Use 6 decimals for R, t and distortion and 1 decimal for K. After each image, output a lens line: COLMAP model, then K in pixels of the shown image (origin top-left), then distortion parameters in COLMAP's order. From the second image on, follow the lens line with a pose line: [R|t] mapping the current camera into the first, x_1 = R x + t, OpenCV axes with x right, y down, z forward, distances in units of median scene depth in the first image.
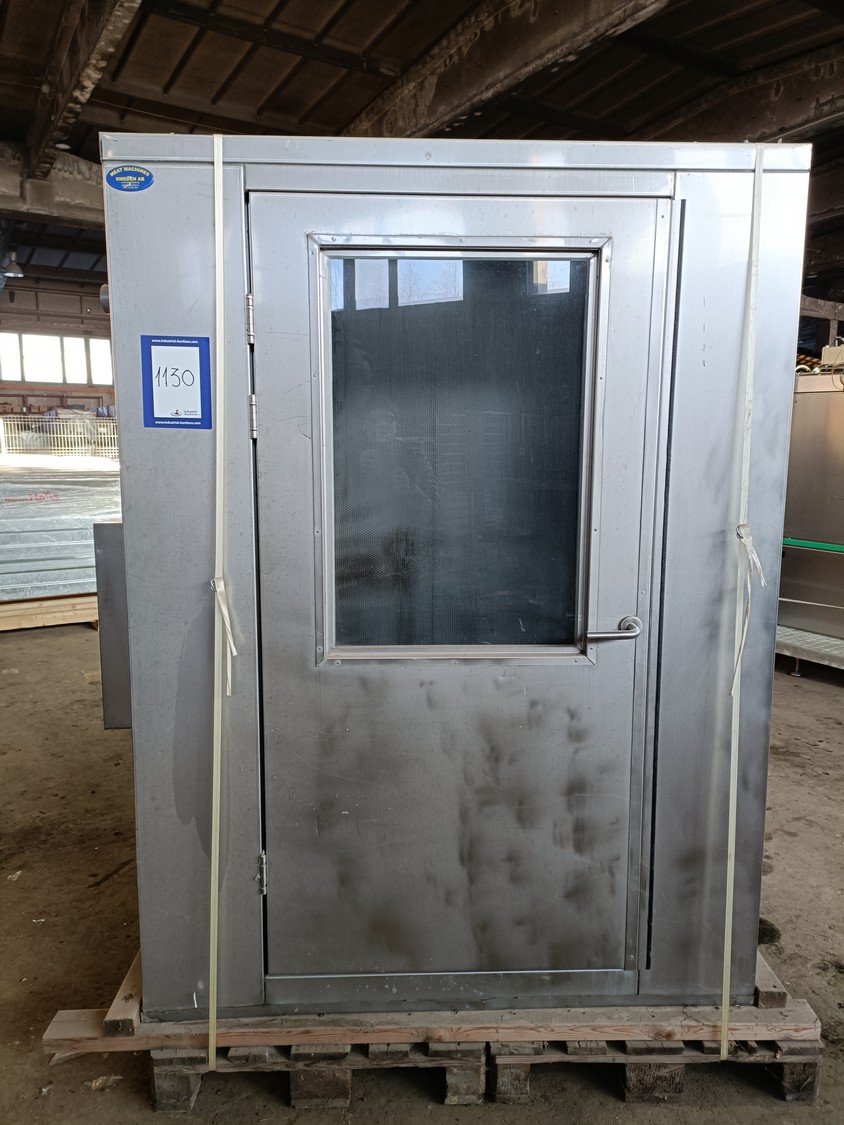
lens RADIAL K [[820.3, 0, 439.4], [0, 820.3, 570.9], [0, 0, 1]] dist [0.048505, -0.039269]
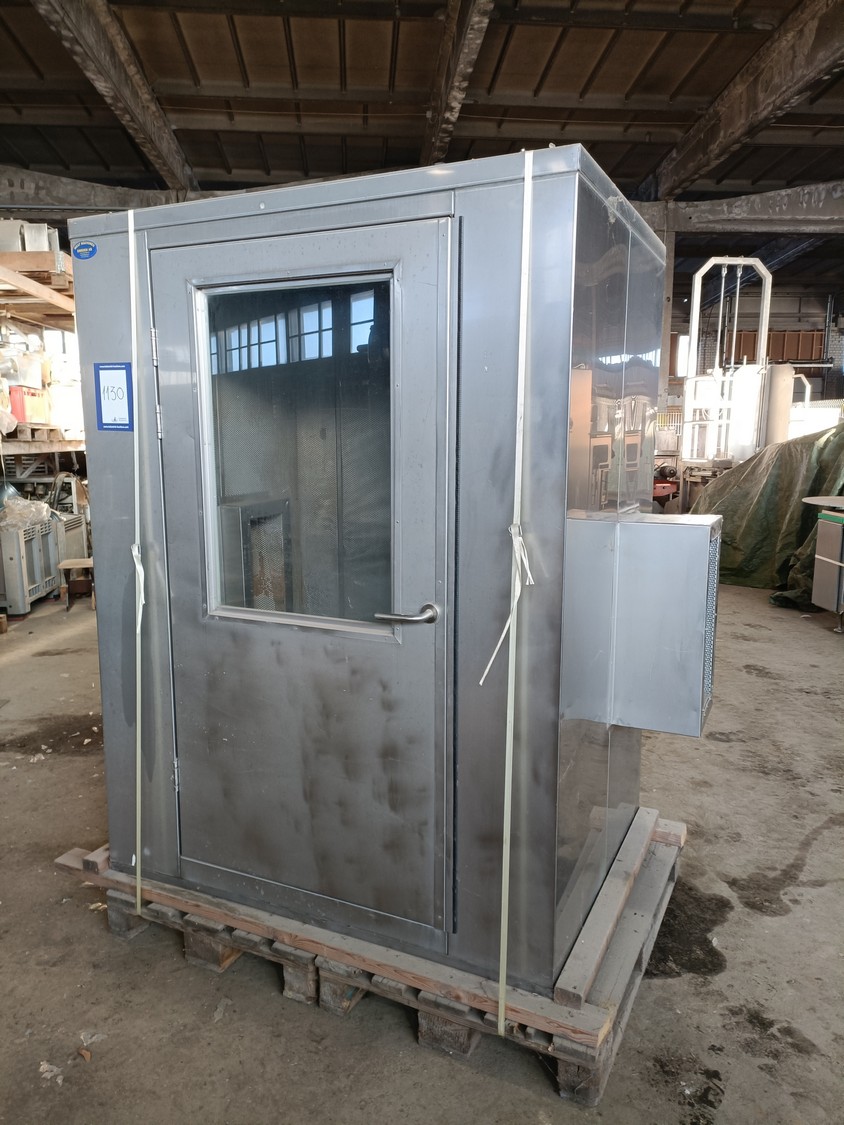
lens RADIAL K [[820.3, 0, 432.8], [0, 820.3, 571.0], [0, 0, 1]] dist [0.048505, -0.039269]
pose [[0.887516, 0.074904, -0.454648, 0.699186], [-0.066314, 0.997190, 0.034838, -0.024524], [0.455980, -0.000769, 0.889990, 0.034026]]
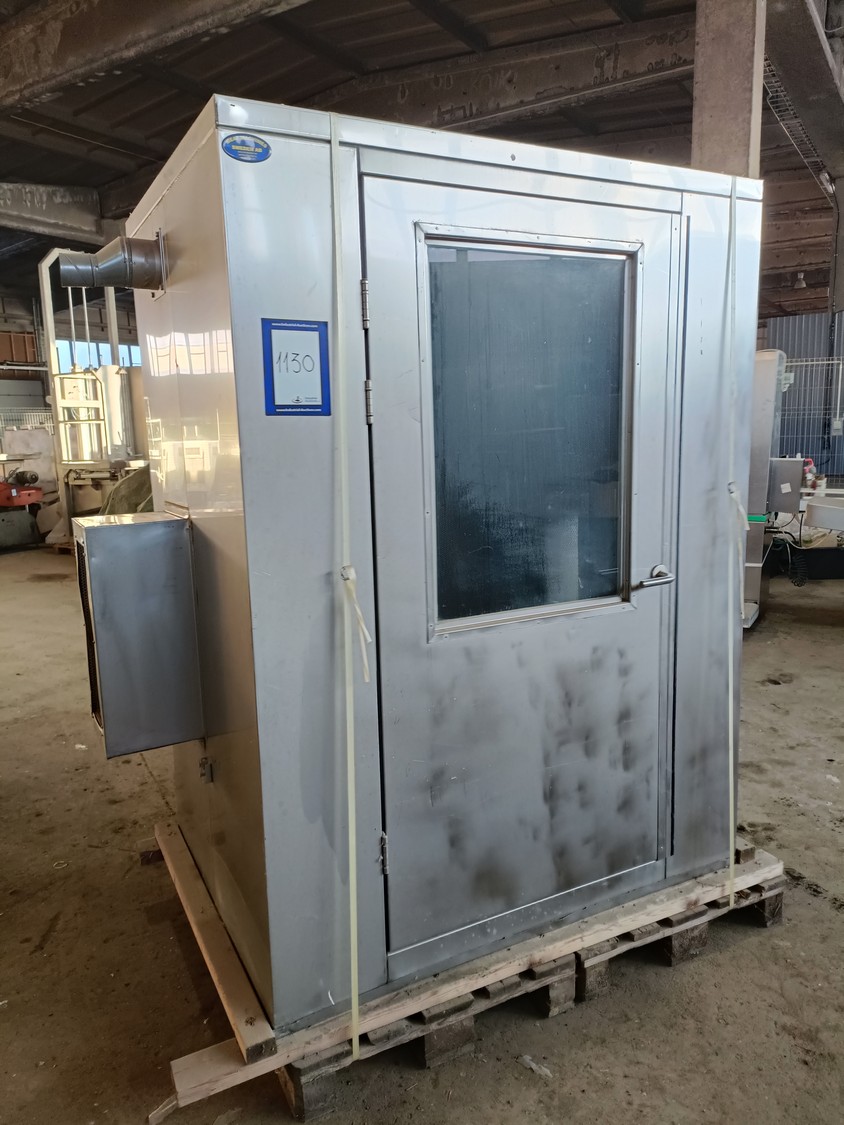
lens RADIAL K [[820.3, 0, 432.1], [0, 820.3, 571.1], [0, 0, 1]] dist [0.048505, -0.039269]
pose [[0.899434, -0.103718, 0.424572, -0.548605], [0.094433, 0.994606, 0.042920, -0.017213], [-0.426733, 0.001489, 0.904376, 0.058382]]
